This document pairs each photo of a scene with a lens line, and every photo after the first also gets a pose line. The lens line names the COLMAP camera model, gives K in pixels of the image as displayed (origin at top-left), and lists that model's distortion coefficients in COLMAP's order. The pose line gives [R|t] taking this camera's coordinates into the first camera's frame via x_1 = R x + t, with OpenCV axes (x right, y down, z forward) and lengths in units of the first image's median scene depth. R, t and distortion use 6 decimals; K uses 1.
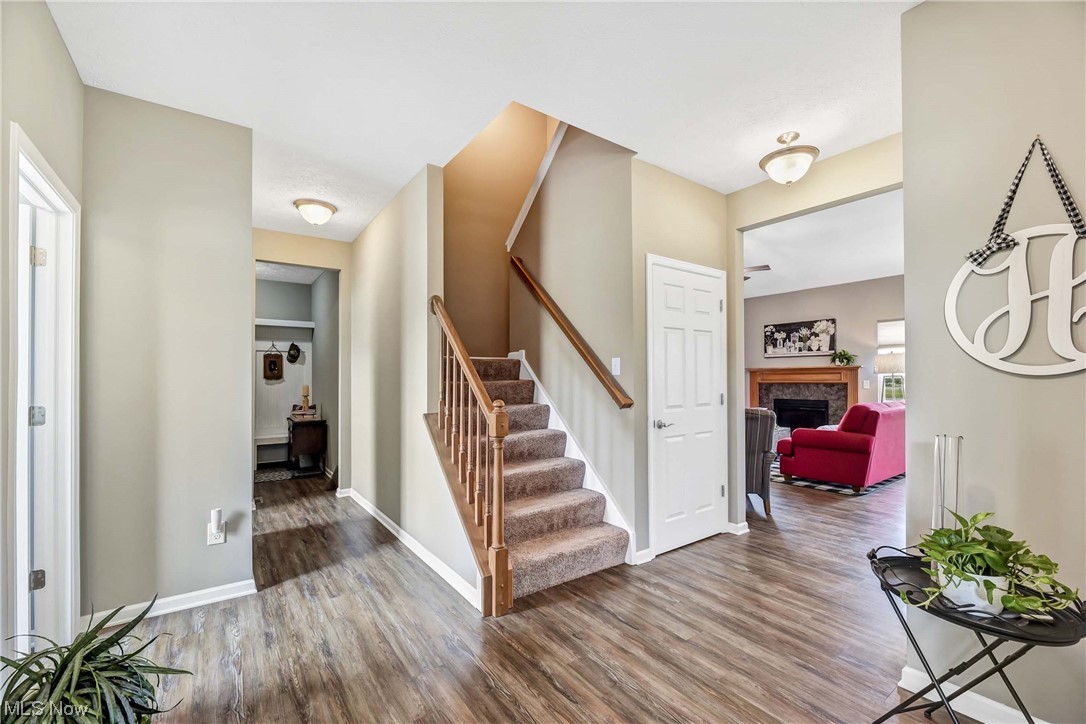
lens RADIAL K [[456.0, 0, 543.4], [0, 456.0, 377.7], [0, 0, 1]] dist [-0.001088, -0.000859]
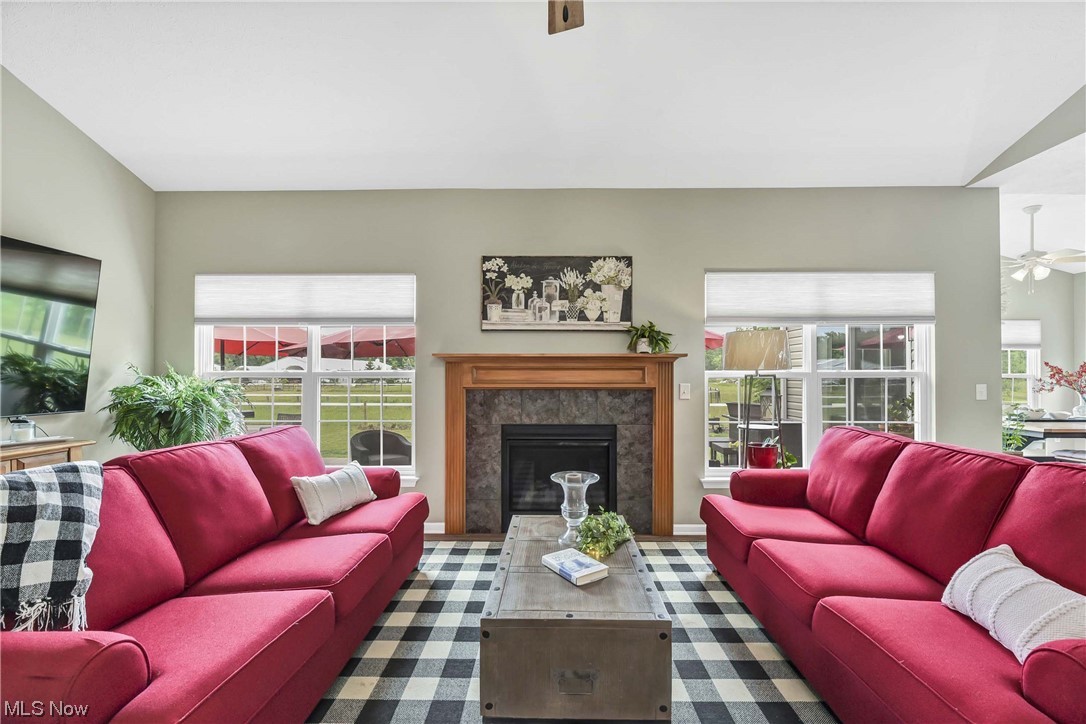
lens RADIAL K [[456.0, 0, 548.3], [0, 456.0, 366.8], [0, 0, 1]] dist [-0.001088, -0.000859]
pose [[0.591311, 0.022330, 0.806134, 0.187946], [-0.008367, 0.999733, -0.021556, -0.000347], [-0.806400, 0.006001, 0.591340, 0.752508]]
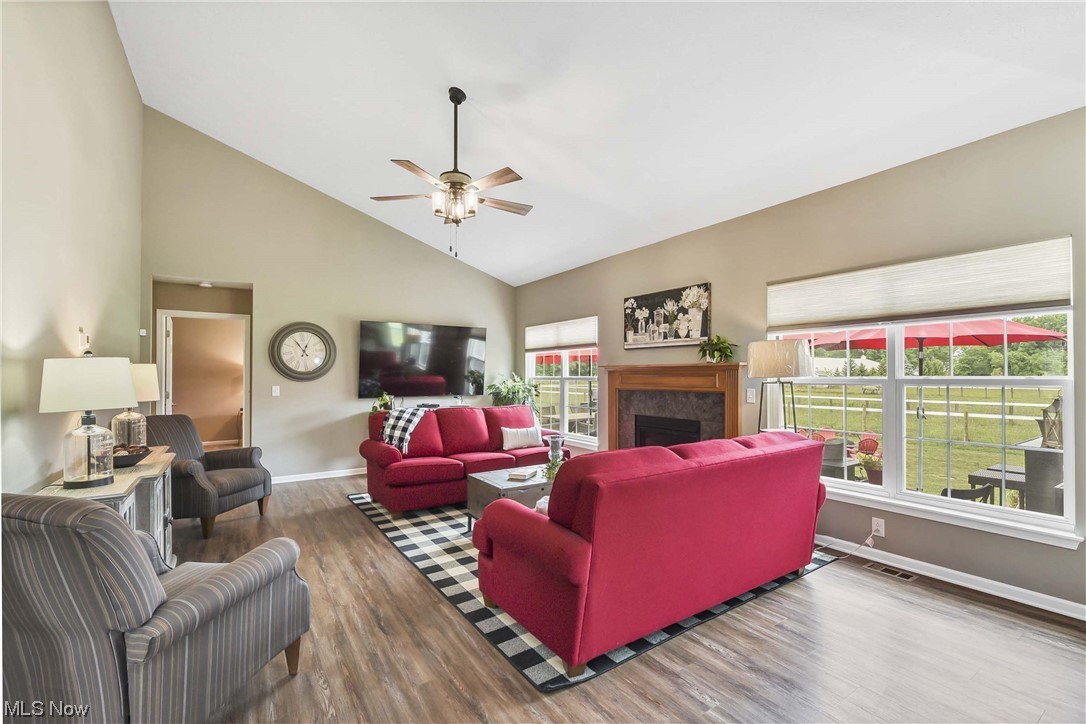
lens RADIAL K [[471.7, 0, 545.9], [0, 471.7, 373.0], [0, 0, 1]] dist [-0.004124, -0.000625]
pose [[0.999374, 0.006021, -0.034861, 0.433558], [-0.006043, 0.999982, -0.000532, -0.010790], [0.034858, 0.000742, 0.999392, 0.369716]]
